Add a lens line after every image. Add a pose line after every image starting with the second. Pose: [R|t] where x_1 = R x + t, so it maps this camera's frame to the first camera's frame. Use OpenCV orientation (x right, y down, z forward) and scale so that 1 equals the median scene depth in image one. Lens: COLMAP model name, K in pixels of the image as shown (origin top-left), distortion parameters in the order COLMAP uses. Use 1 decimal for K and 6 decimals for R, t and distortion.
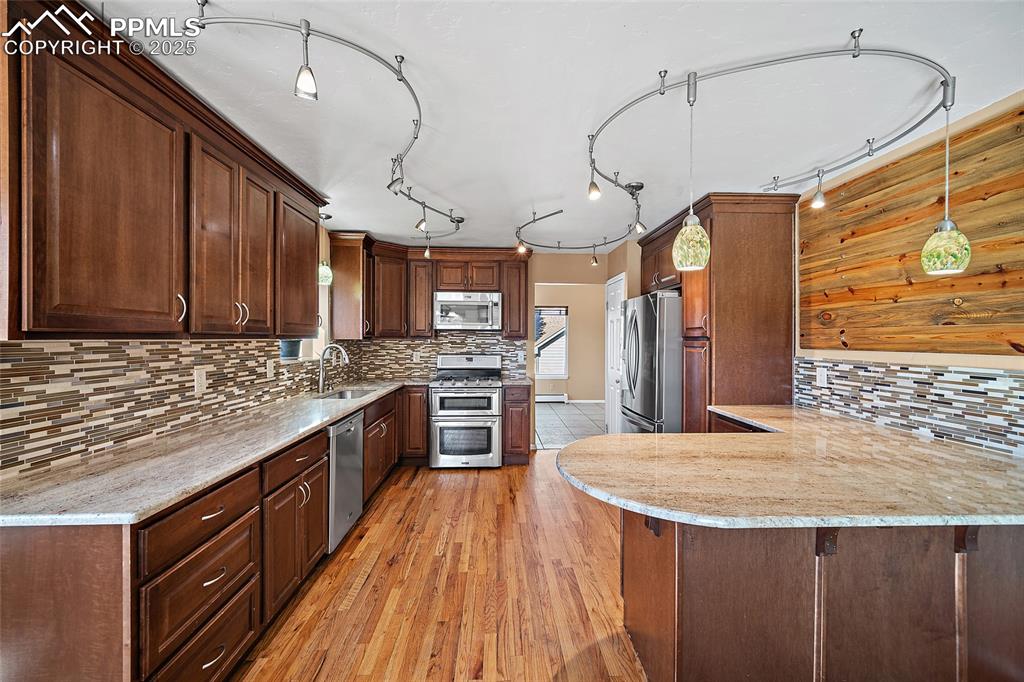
lens RADIAL K [[404.8, 0, 516.5], [0, 404.8, 337.3], [0, 0, 1]] dist [0.000162, -0.000031]
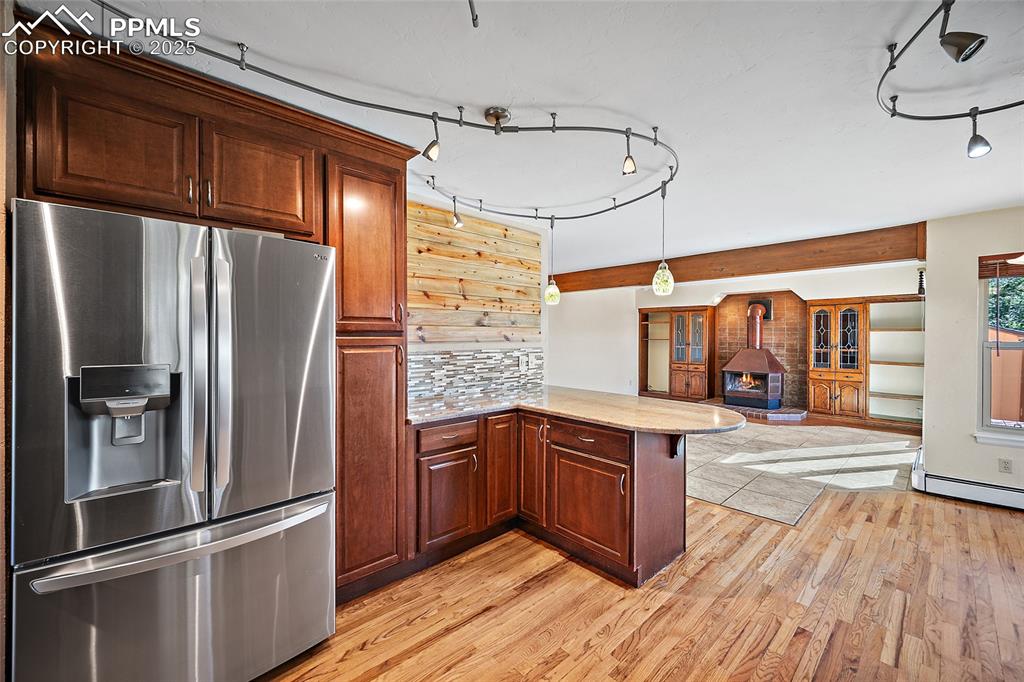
lens RADIAL K [[404.8, 0, 516.5], [0, 404.8, 337.3], [0, 0, 1]] dist [0.000162, -0.000031]
pose [[-0.647283, -0.008358, 0.762204, -0.375794], [-0.005624, 0.999965, 0.006190, 0.005720], [-0.762229, -0.000280, -0.647307, 2.019287]]
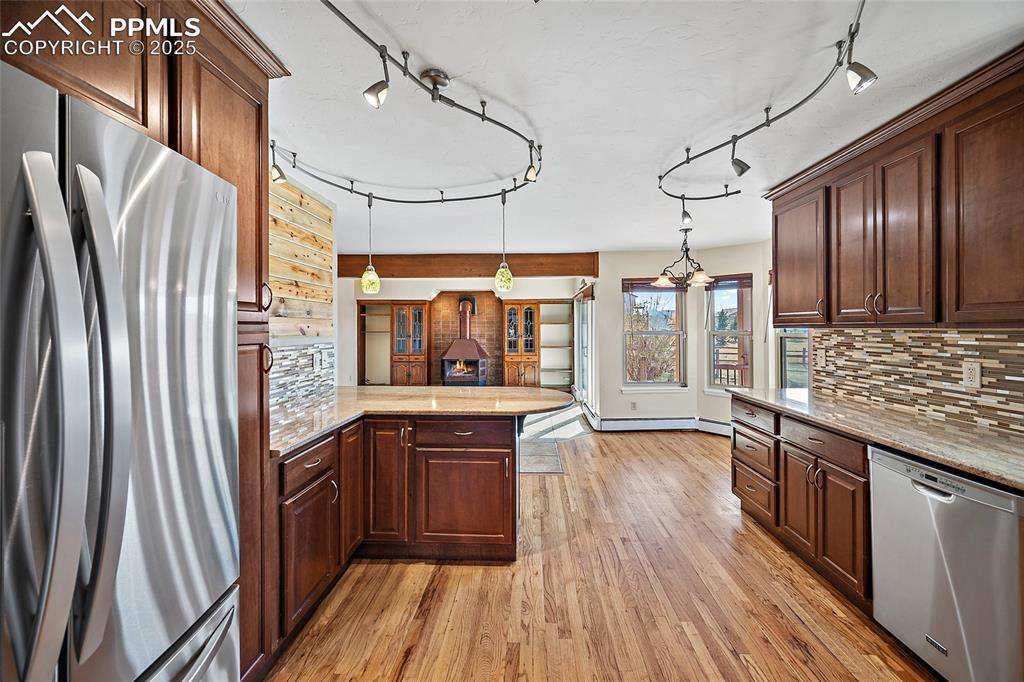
lens RADIAL K [[410.0, 0, 513.0], [0, 410.0, 324.7], [0, 0, 1]] dist [-0.001597, -0.000334]
pose [[-0.995889, -0.001144, 0.090570, 0.165430], [-0.001986, 0.999956, -0.009206, 0.007468], [-0.090555, -0.009348, -0.995848, 2.276549]]
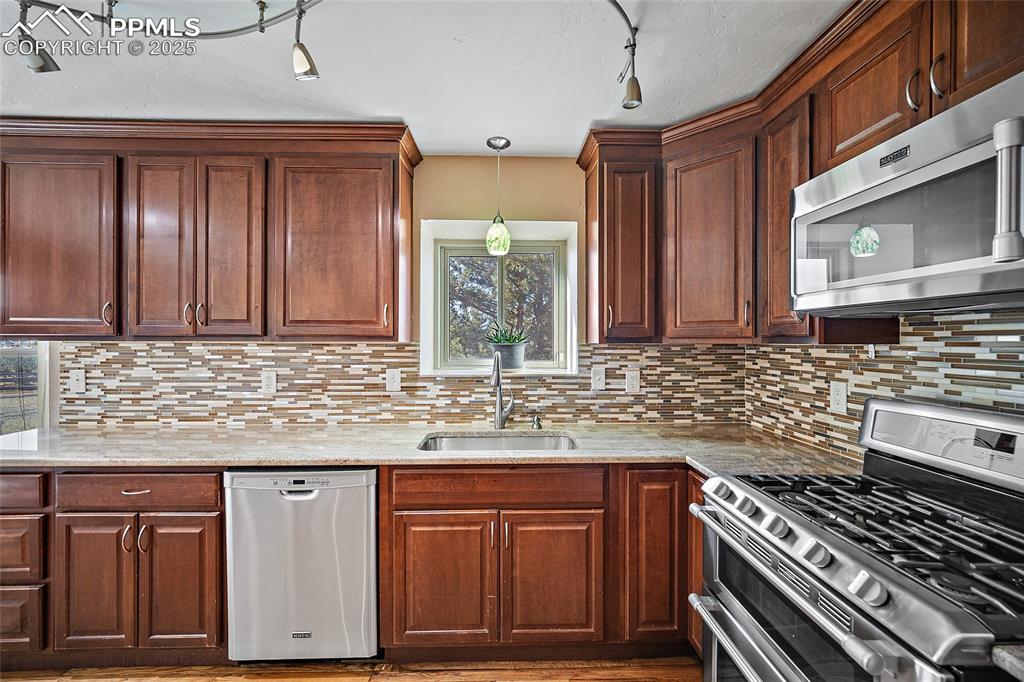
lens RADIAL K [[407.4, 0, 512.0], [0, 407.4, 341.0], [0, 0, 1]] dist [-0.001972, -0.000172]
pose [[-0.020241, -0.005380, -0.999781, 0.262038], [-0.000963, 0.999985, -0.005362, 0.008970], [0.999795, 0.000854, -0.020246, 1.864784]]
